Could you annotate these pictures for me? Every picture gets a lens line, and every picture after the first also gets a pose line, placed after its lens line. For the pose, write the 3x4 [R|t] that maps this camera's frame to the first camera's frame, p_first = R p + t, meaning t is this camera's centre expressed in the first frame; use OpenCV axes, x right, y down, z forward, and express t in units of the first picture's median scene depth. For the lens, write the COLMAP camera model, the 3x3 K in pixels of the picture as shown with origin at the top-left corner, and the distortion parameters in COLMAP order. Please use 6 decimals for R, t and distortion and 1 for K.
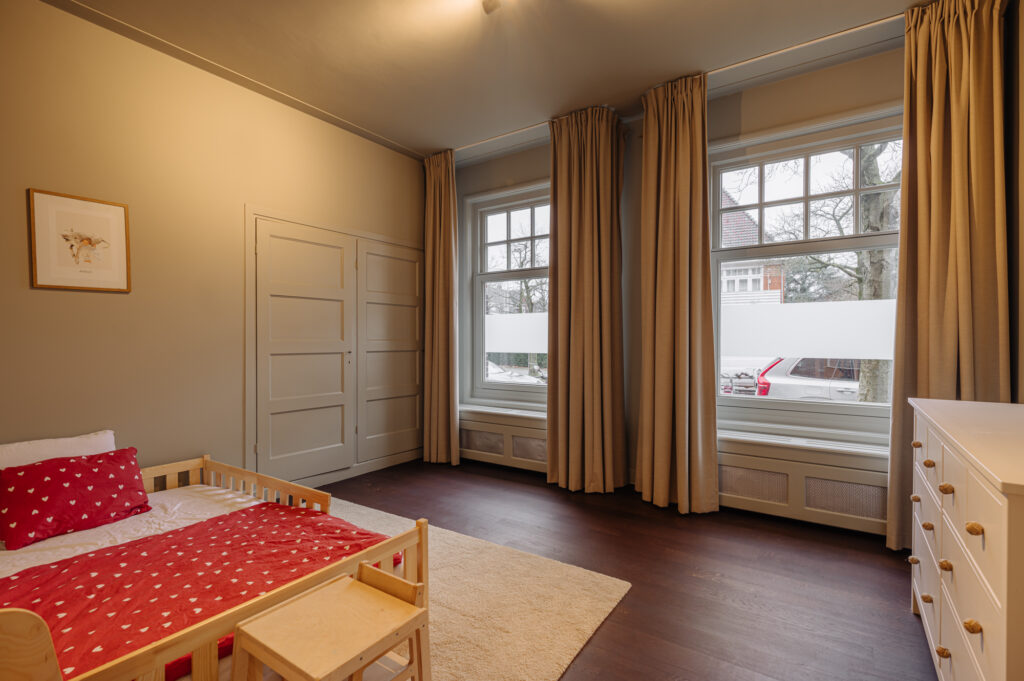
lens RADIAL K [[468.4, 0, 512.0], [0, 468.4, 340.5], [0, 0, 1]] dist [-0.003027, -0.000222]
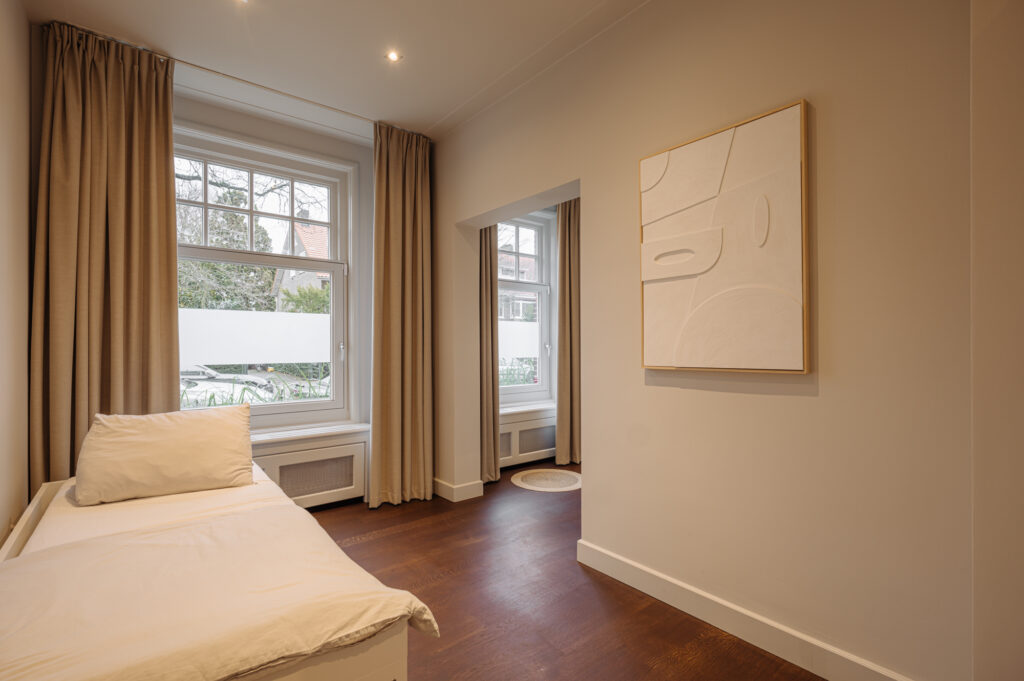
lens RADIAL K [[470.4, 0, 512.0], [0, 470.4, 340.5], [0, 0, 1]] dist [0.001872, 0.000317]
pose [[0.281863, 0.005598, 0.959438, -0.720609], [0.007843, 0.999936, -0.008138, -0.004212], [-0.959423, 0.009818, 0.281801, 0.494401]]
